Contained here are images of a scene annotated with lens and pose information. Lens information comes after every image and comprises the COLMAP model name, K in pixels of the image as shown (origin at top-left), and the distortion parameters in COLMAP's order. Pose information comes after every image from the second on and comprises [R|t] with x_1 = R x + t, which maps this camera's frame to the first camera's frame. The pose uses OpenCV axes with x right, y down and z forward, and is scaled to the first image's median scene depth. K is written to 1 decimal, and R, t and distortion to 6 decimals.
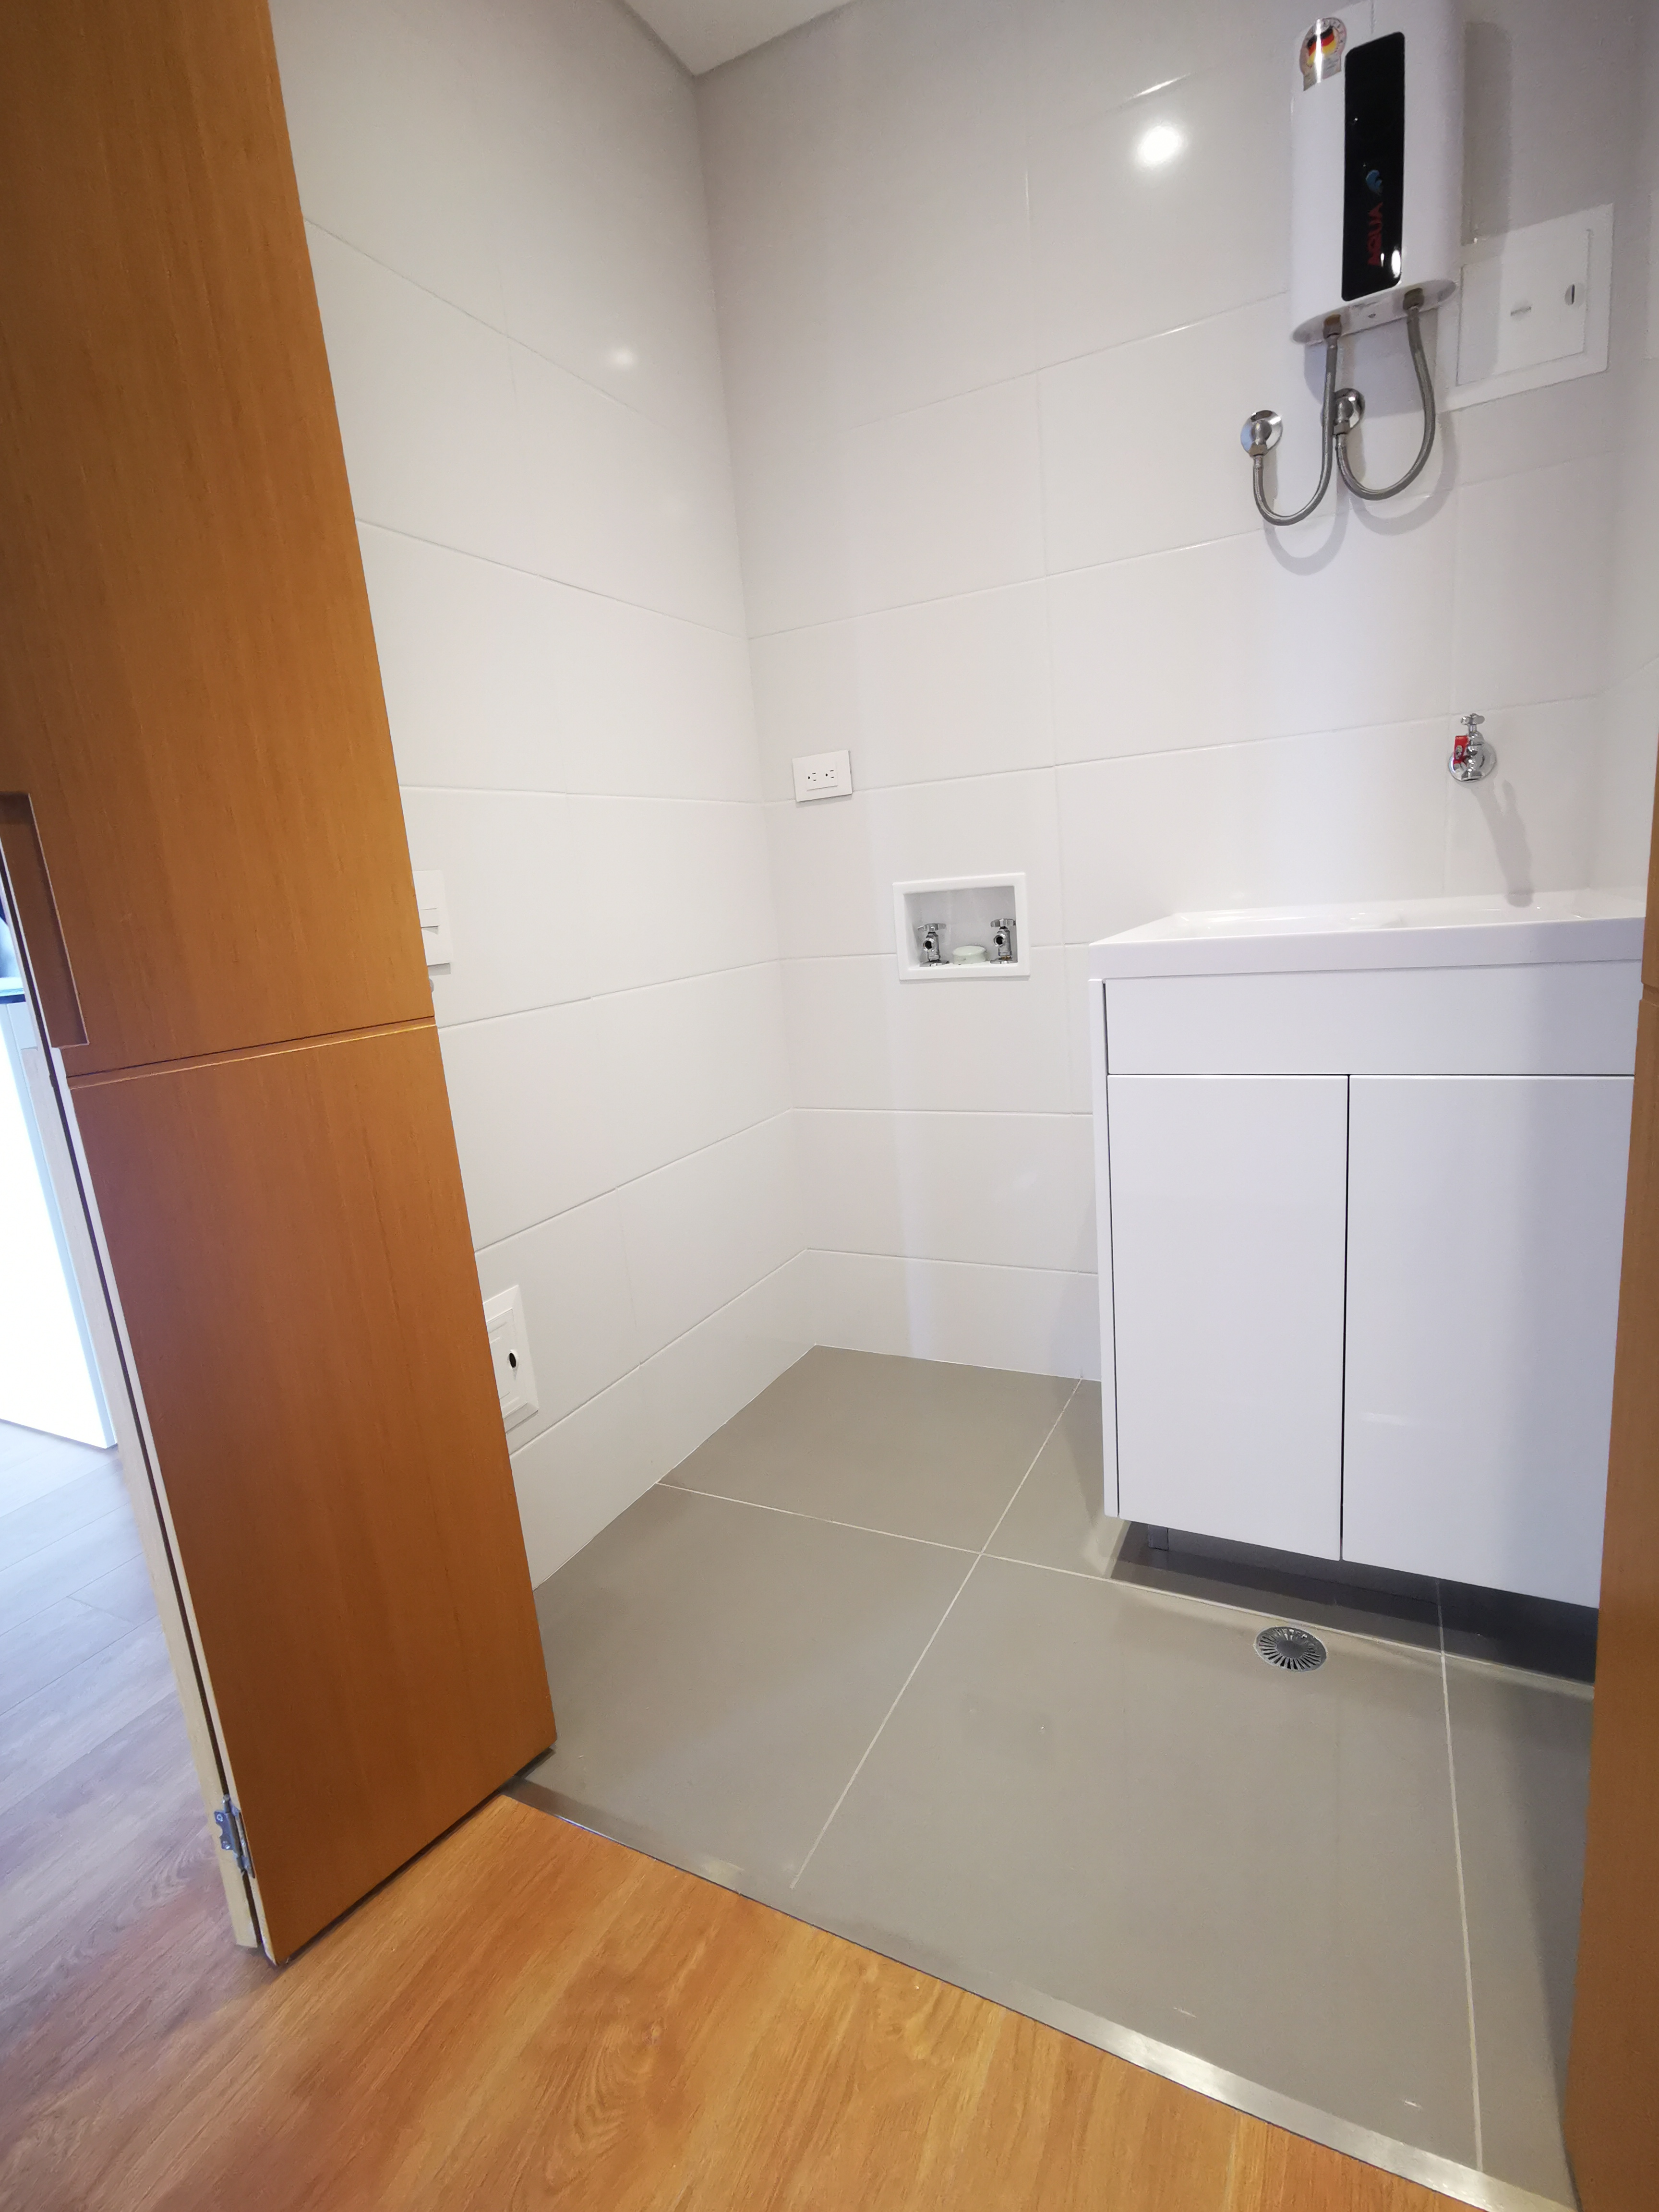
lens RADIAL K [[1062.1, 0, 829.5], [0, 1062.1, 1106.0], [0, 0, 1]] dist [-0.036637, 0.026862]
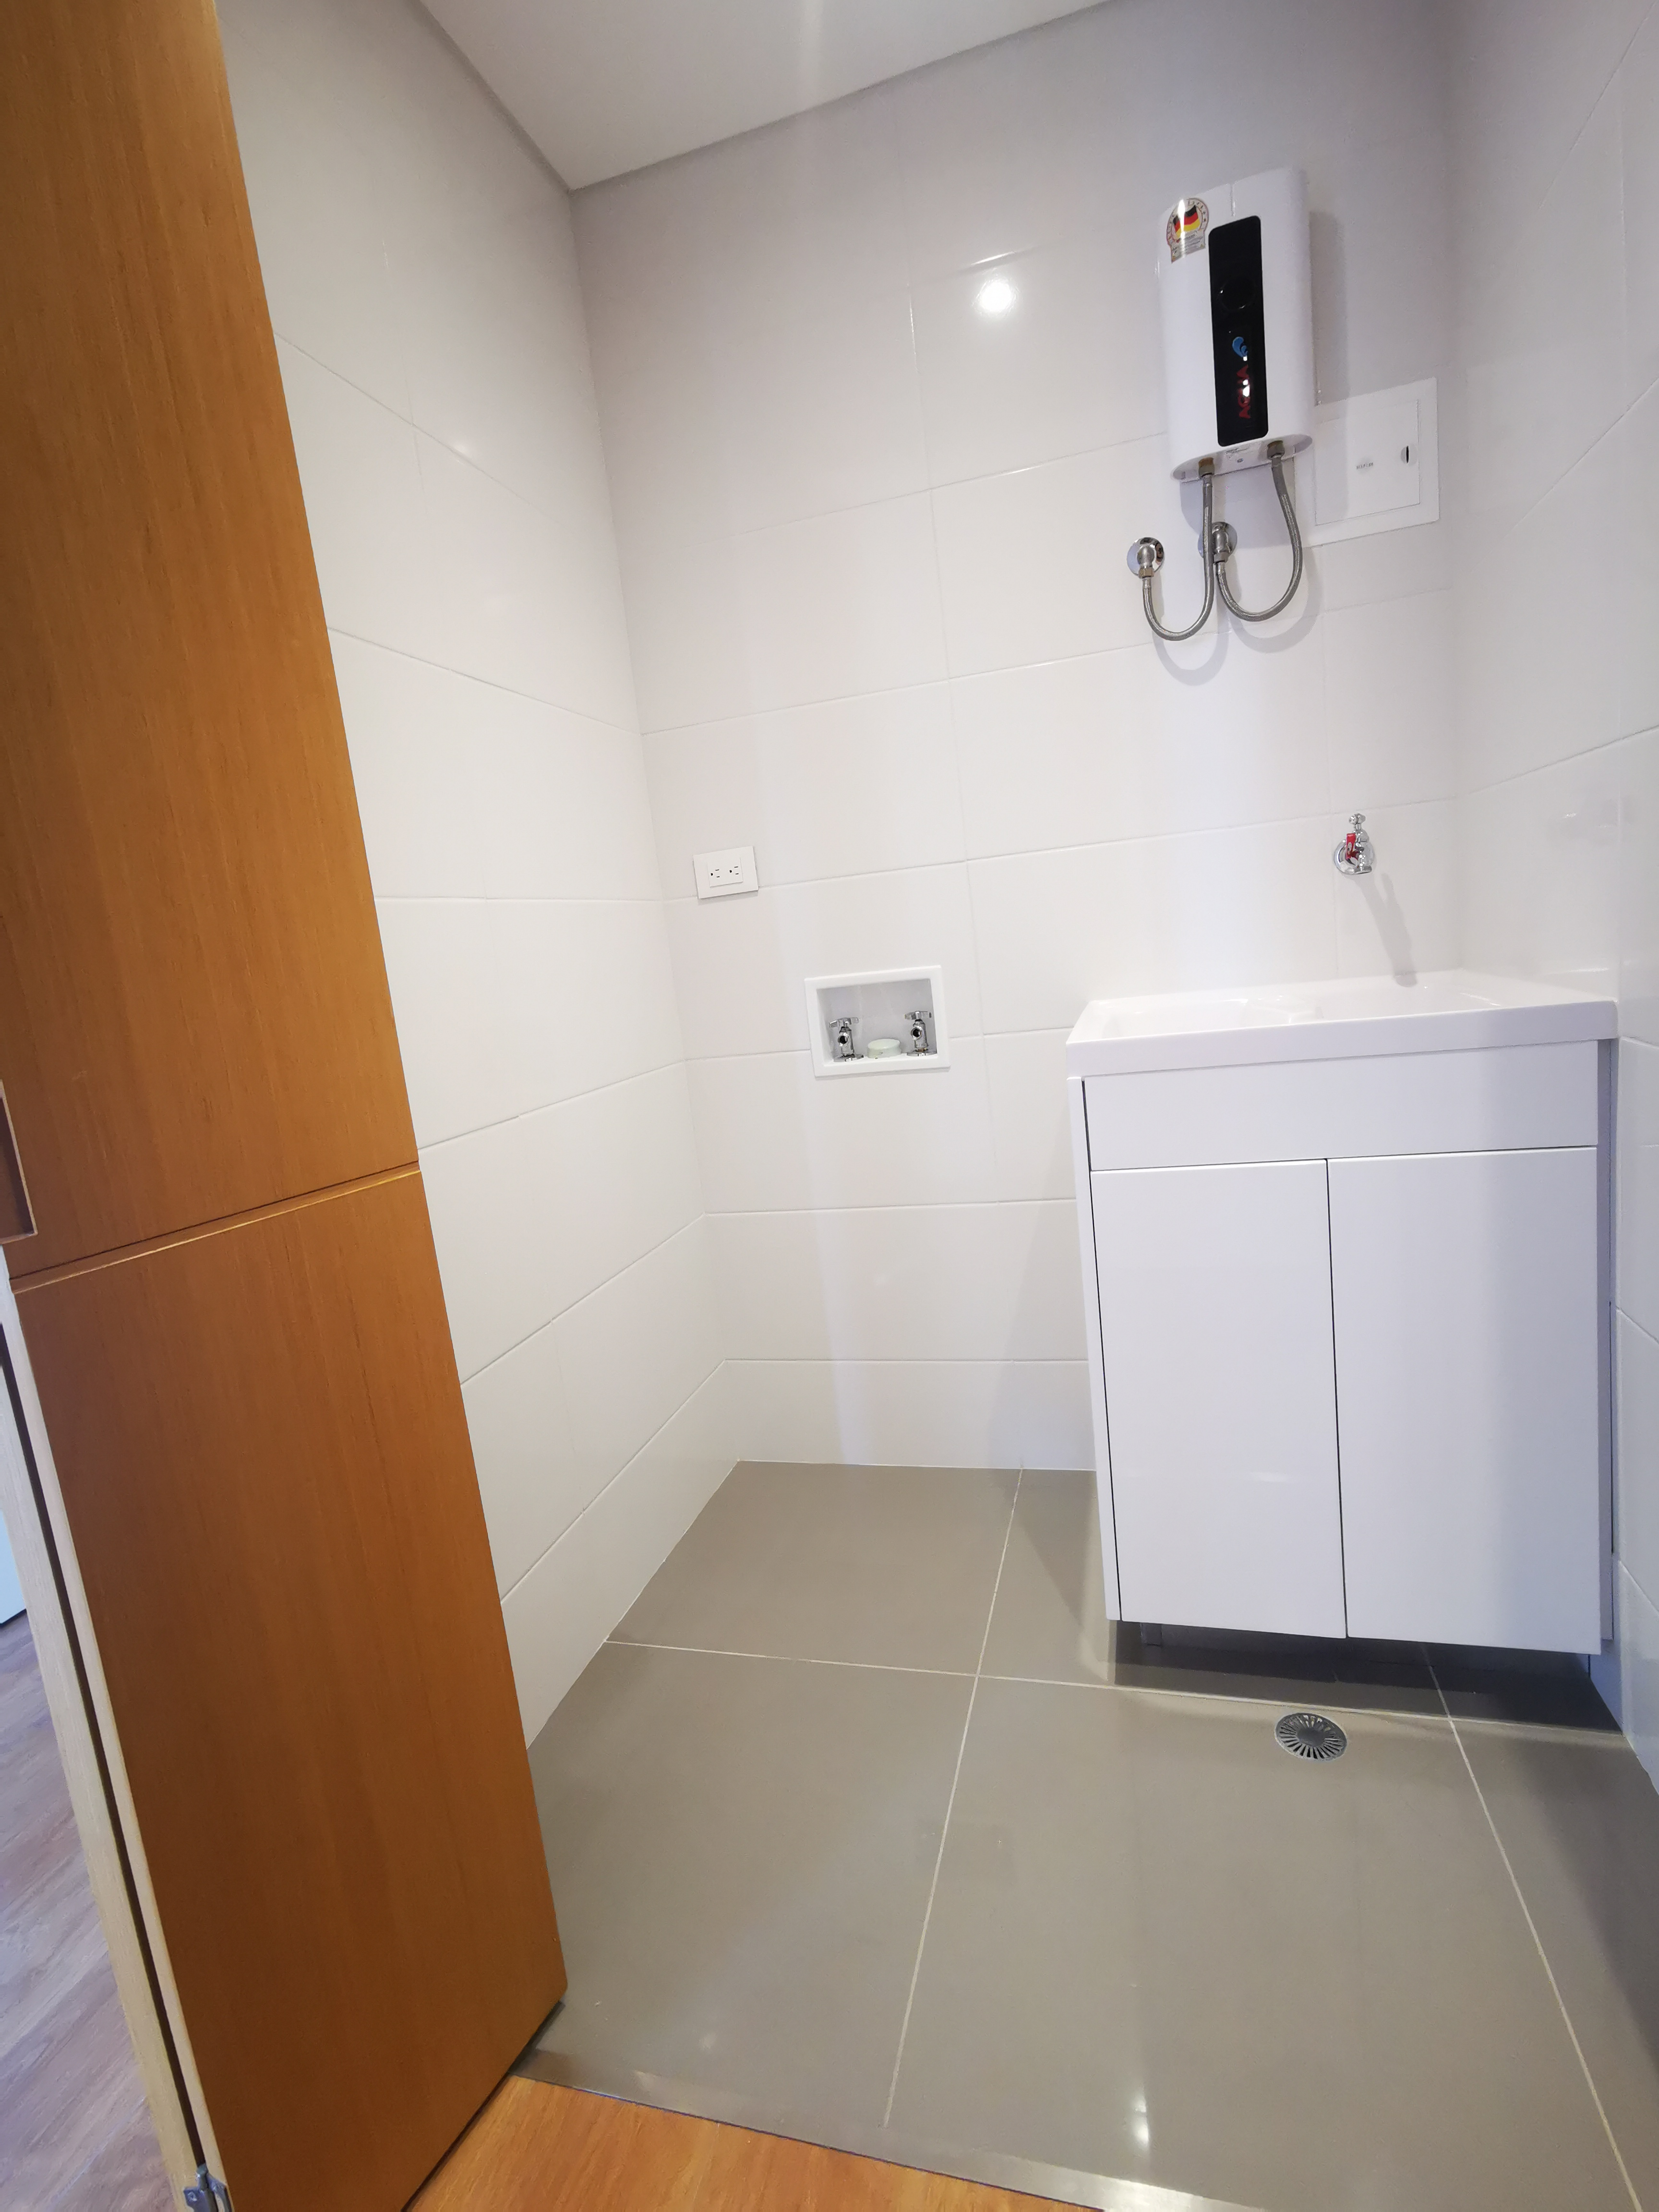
lens RADIAL K [[1064.5, 0, 829.5], [0, 1064.5, 1106.0], [0, 0, 1]] dist [-0.057555, 0.048612]
pose [[0.982220, -0.051412, 0.180554, -0.135191], [0.064407, 0.995681, -0.066860, -0.034674], [-0.176337, 0.077300, 0.981290, 0.053114]]
